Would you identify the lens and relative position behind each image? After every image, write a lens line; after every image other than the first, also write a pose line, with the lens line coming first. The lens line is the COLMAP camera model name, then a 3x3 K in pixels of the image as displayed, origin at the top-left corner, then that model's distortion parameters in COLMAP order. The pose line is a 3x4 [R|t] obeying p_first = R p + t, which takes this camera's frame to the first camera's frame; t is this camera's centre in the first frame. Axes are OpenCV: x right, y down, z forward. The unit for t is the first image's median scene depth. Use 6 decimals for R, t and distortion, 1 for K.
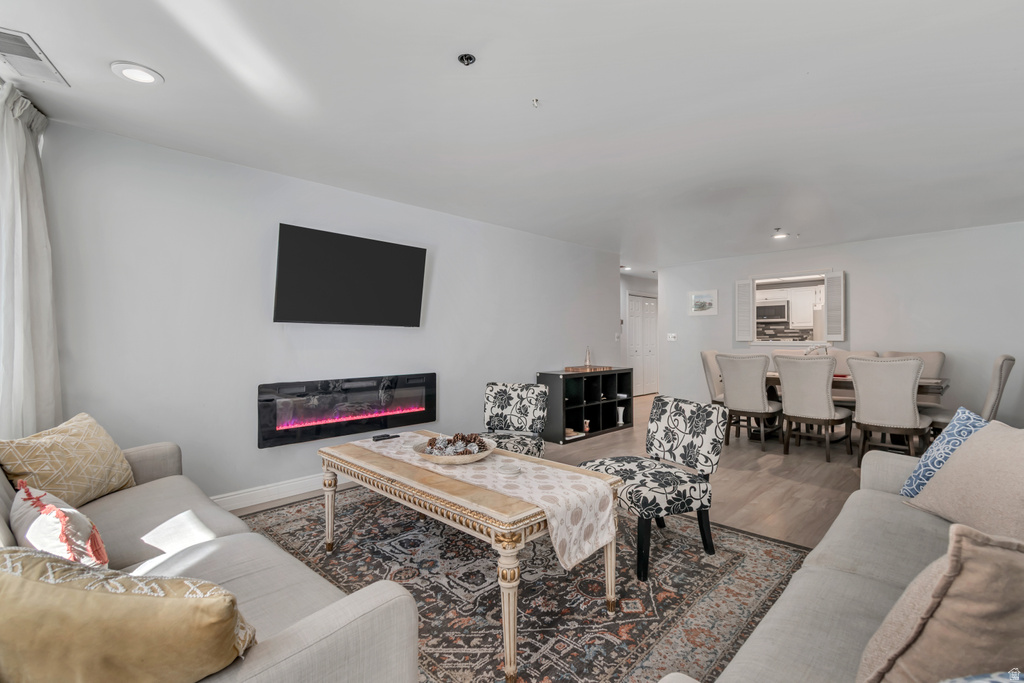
lens RADIAL K [[457.1, 0, 516.3], [0, 457.1, 338.5], [0, 0, 1]] dist [0.000727, 0.000022]
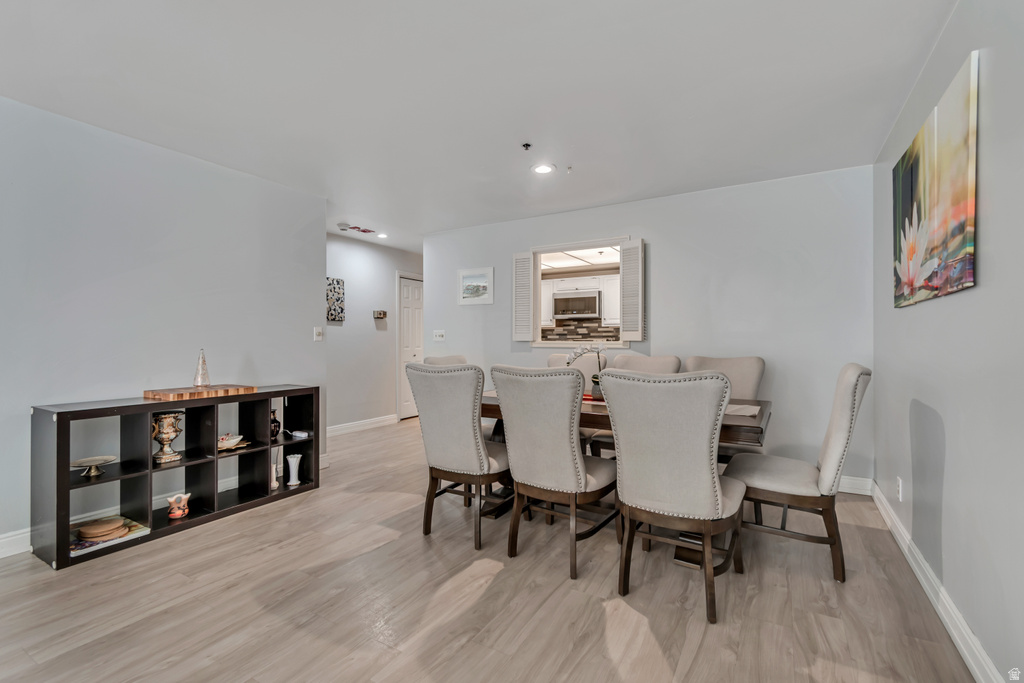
lens RADIAL K [[457.1, 0, 516.3], [0, 457.1, 338.5], [0, 0, 1]] dist [0.000727, 0.000022]
pose [[0.966903, 0.005178, 0.255093, 0.349273], [-0.003962, 0.999978, -0.005281, 0.005832], [-0.255115, 0.004095, 0.966902, 0.374455]]
